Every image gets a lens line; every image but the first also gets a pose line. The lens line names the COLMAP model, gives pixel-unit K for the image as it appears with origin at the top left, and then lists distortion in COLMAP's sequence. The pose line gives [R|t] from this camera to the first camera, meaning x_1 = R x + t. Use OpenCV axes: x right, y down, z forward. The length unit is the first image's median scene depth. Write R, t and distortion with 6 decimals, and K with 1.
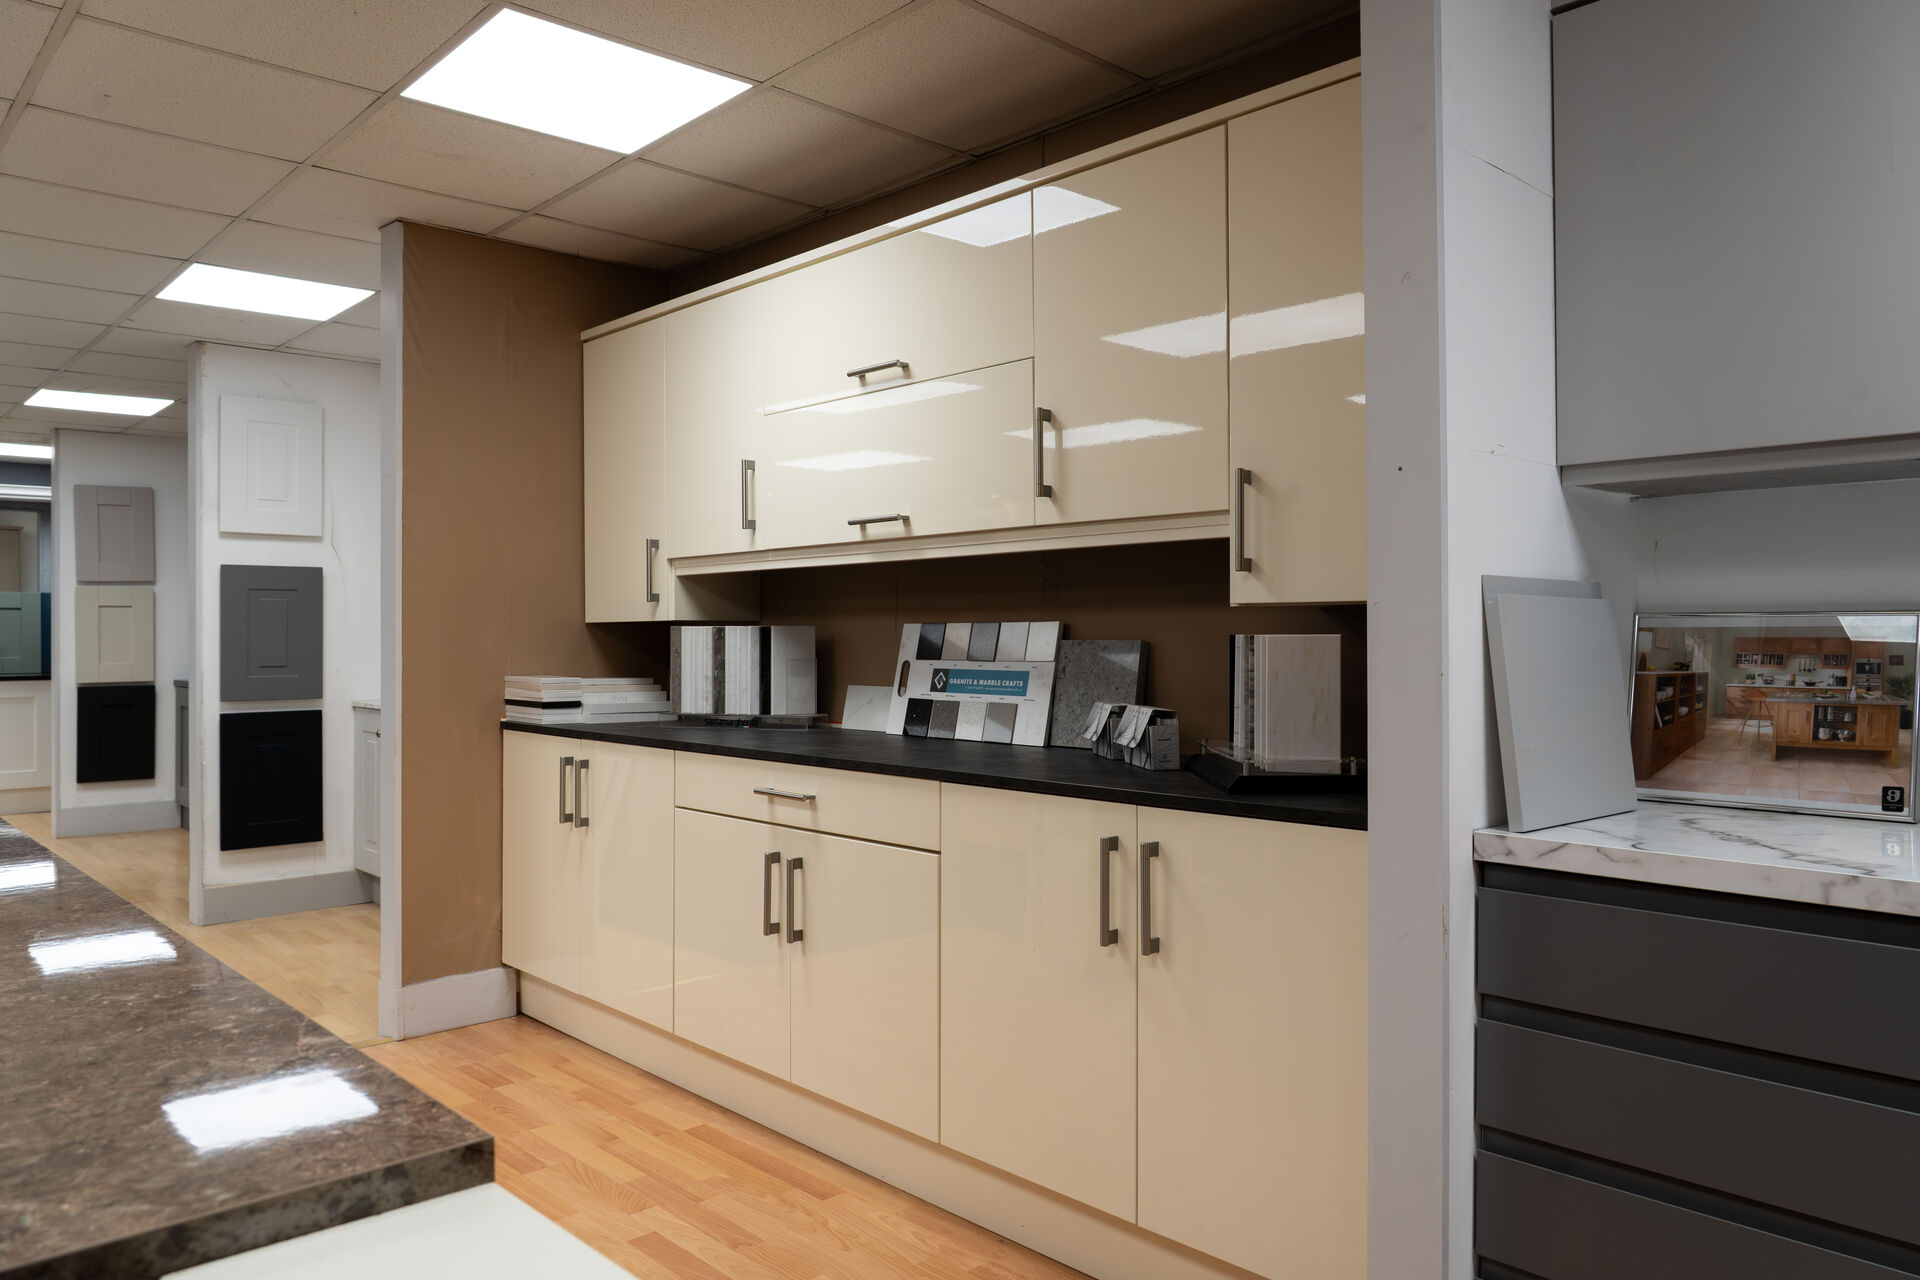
lens RADIAL K [[1290.8, 0, 947.7], [0, 1290.8, 638.5], [0, 0, 1]] dist [-0.017600, 0.001291]
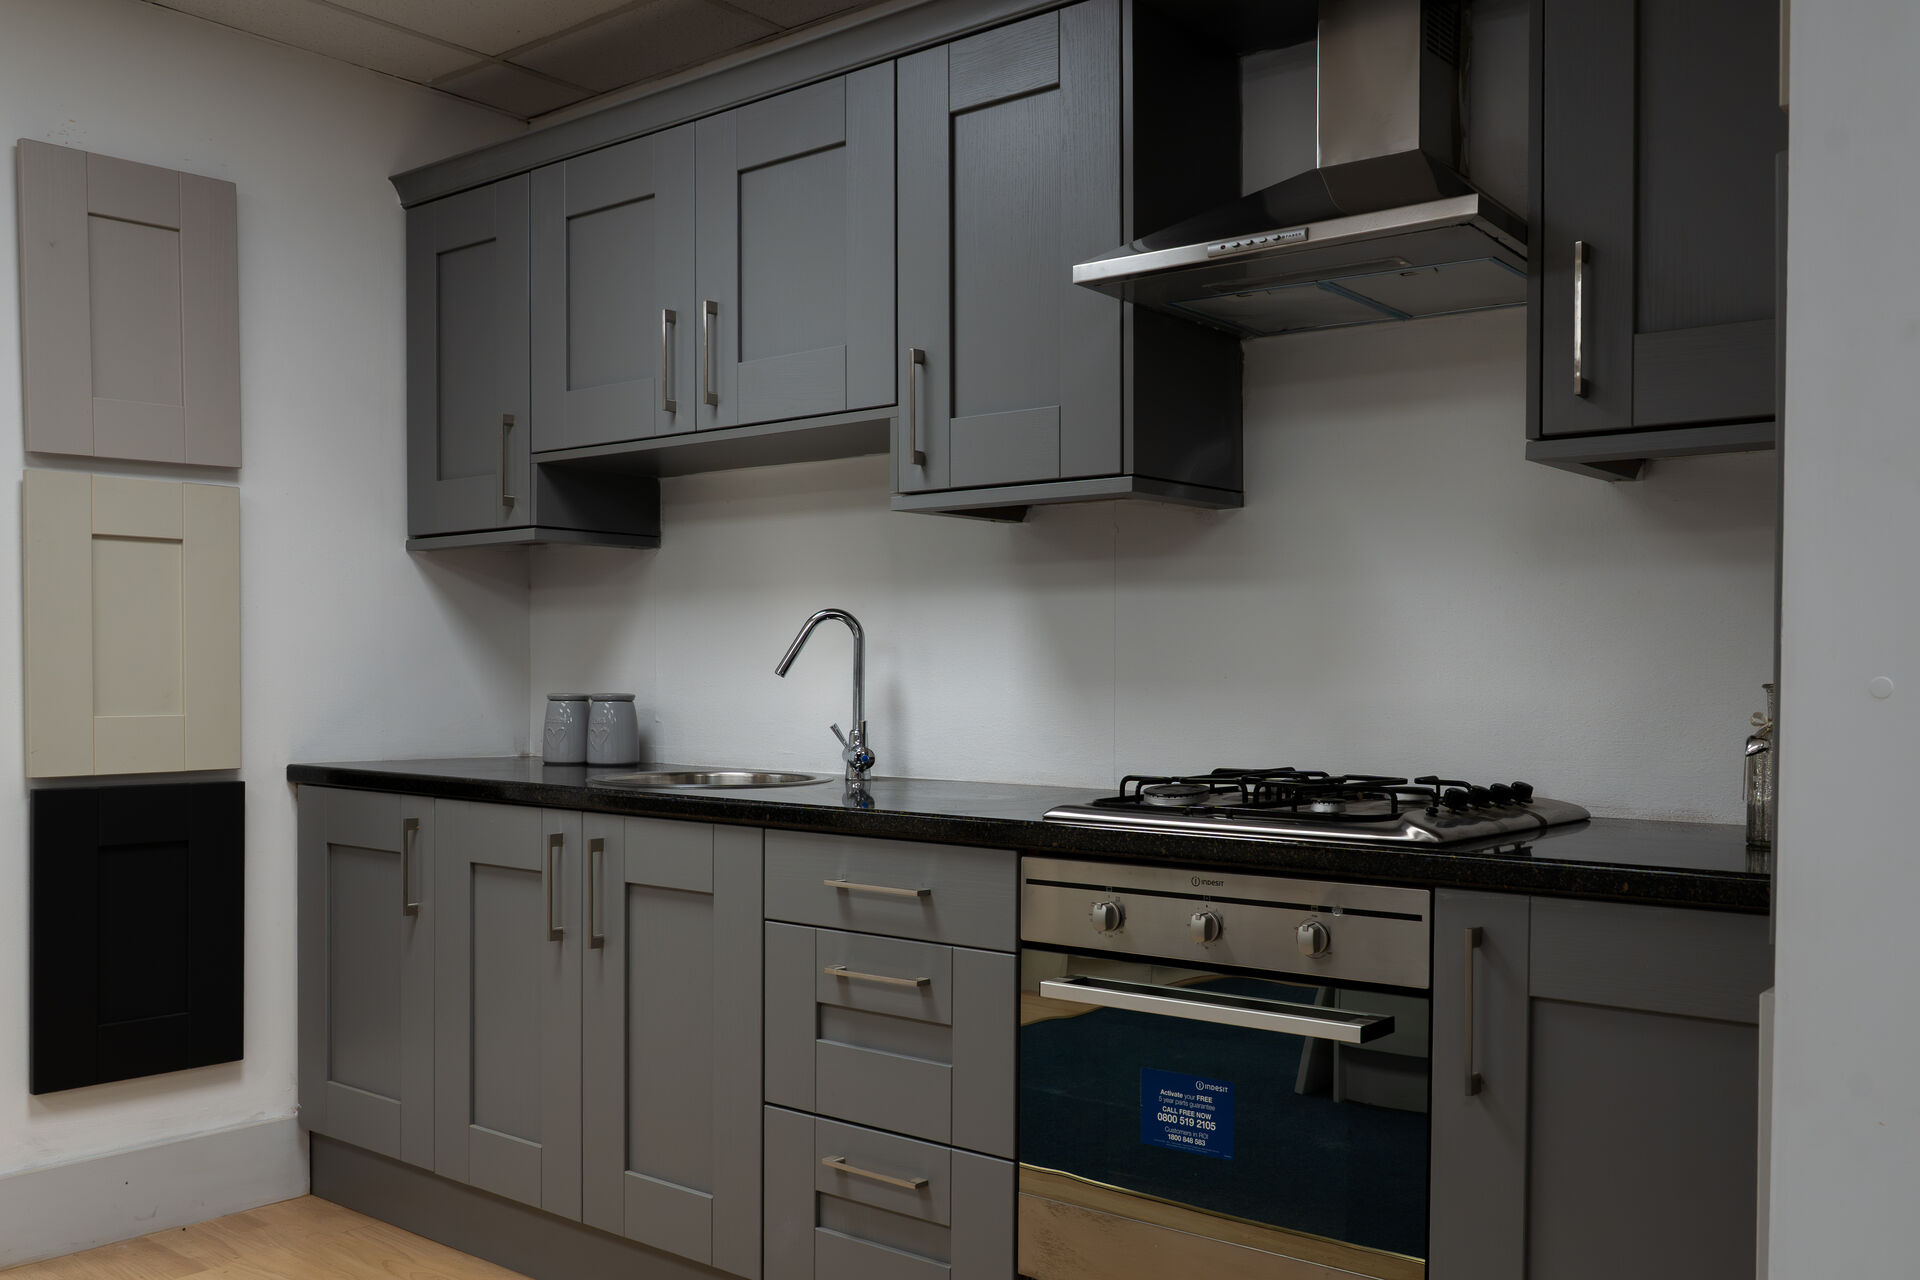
lens RADIAL K [[1668.9, 0, 1072.7], [0, 1668.9, 699.5], [0, 0, 1]] dist [-0.015917, 0.001117]
pose [[0.988743, 0.003583, 0.149584, -1.179132], [-0.005305, 0.999924, 0.011112, 0.023152], [-0.149533, -0.011781, 0.988687, 1.360630]]
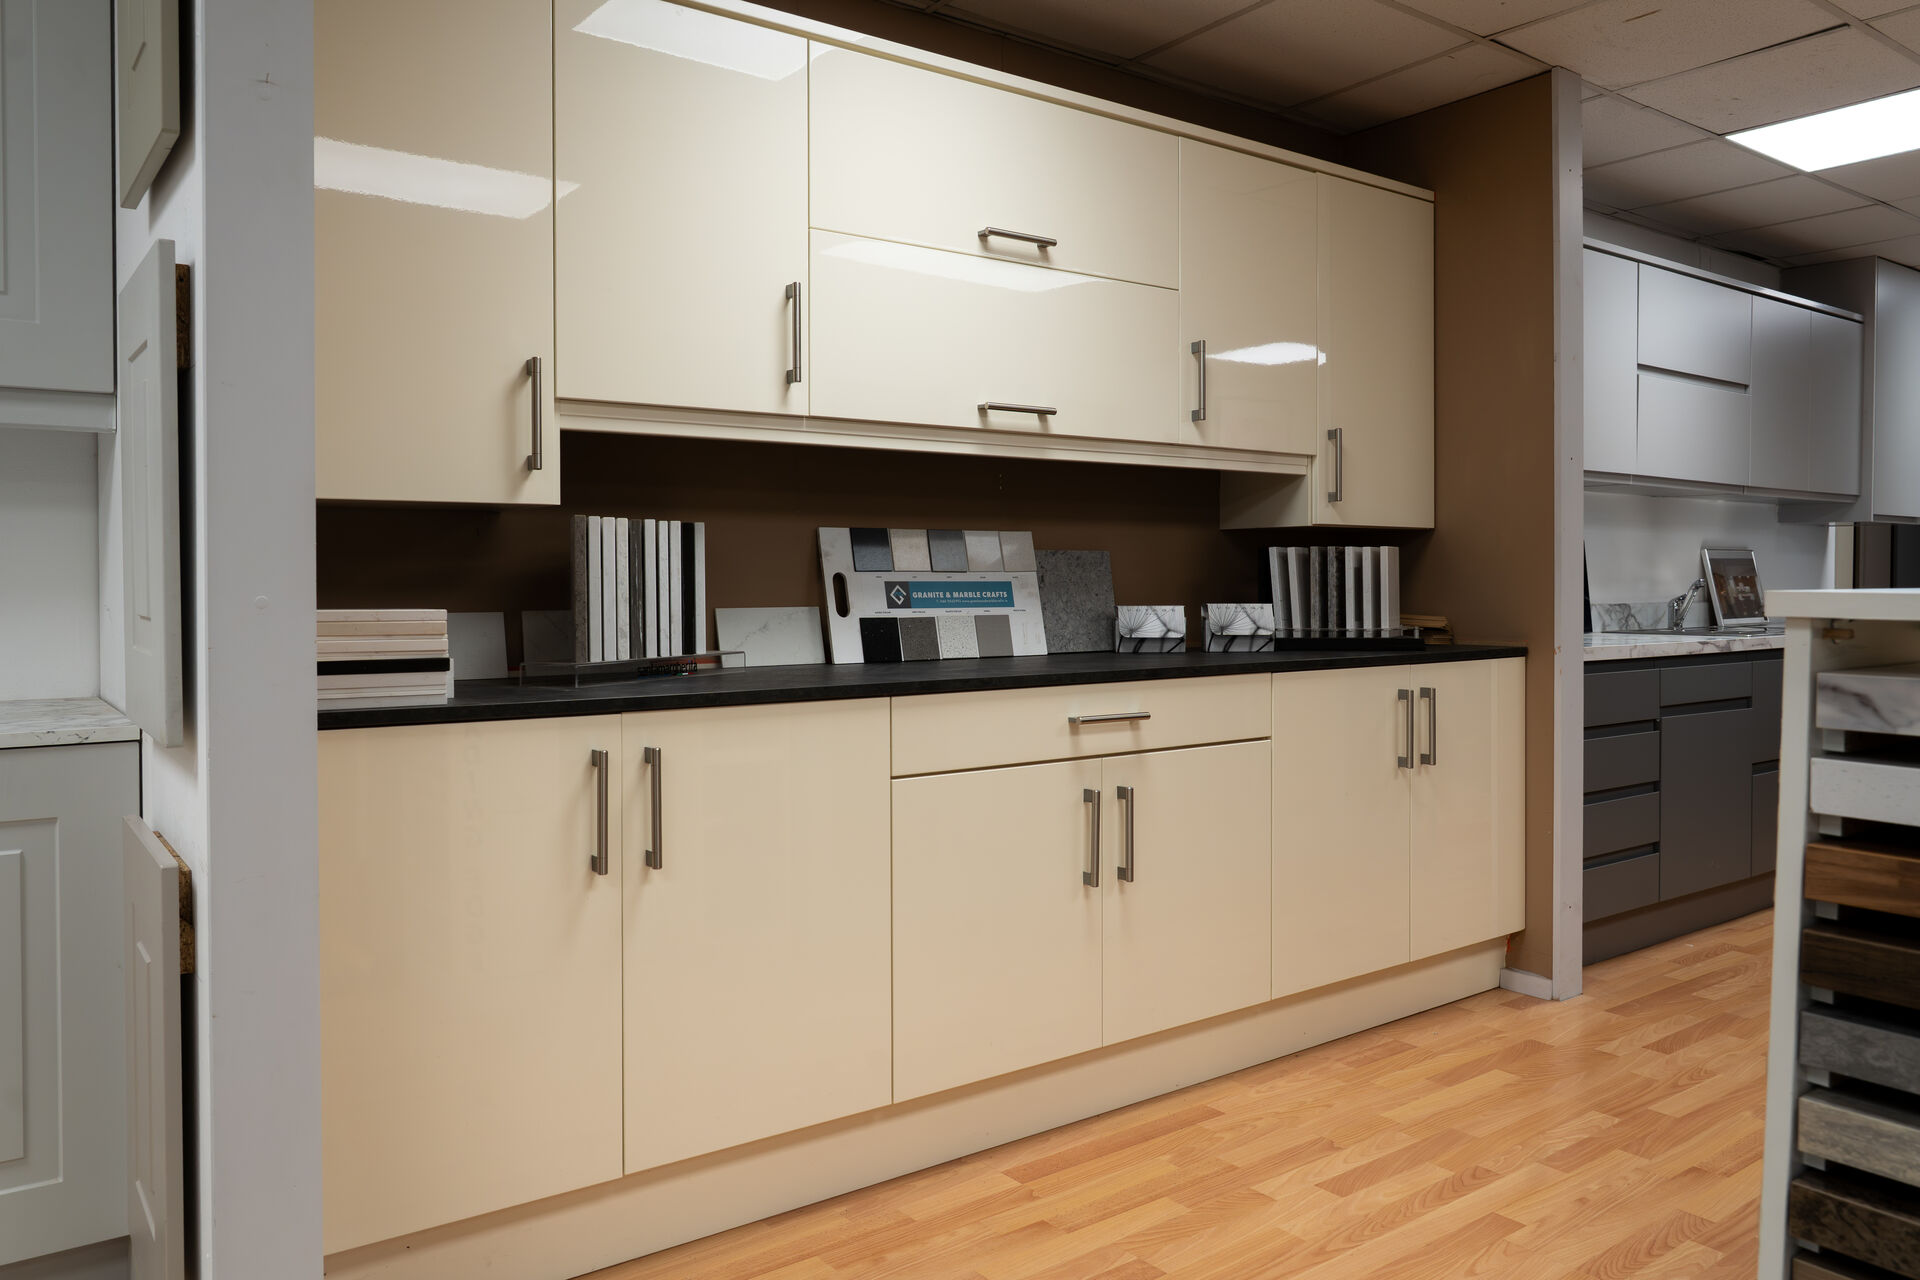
lens RADIAL K [[1388.8, 0, 950.5], [0, 1388.8, 610.1], [0, 0, 1]] dist [-0.013395, -0.004816]
pose [[0.125370, -0.019371, 0.991921, -0.942784], [0.004208, 0.999811, 0.018994, 0.025687], [-0.992101, 0.001793, 0.125428, 0.869806]]
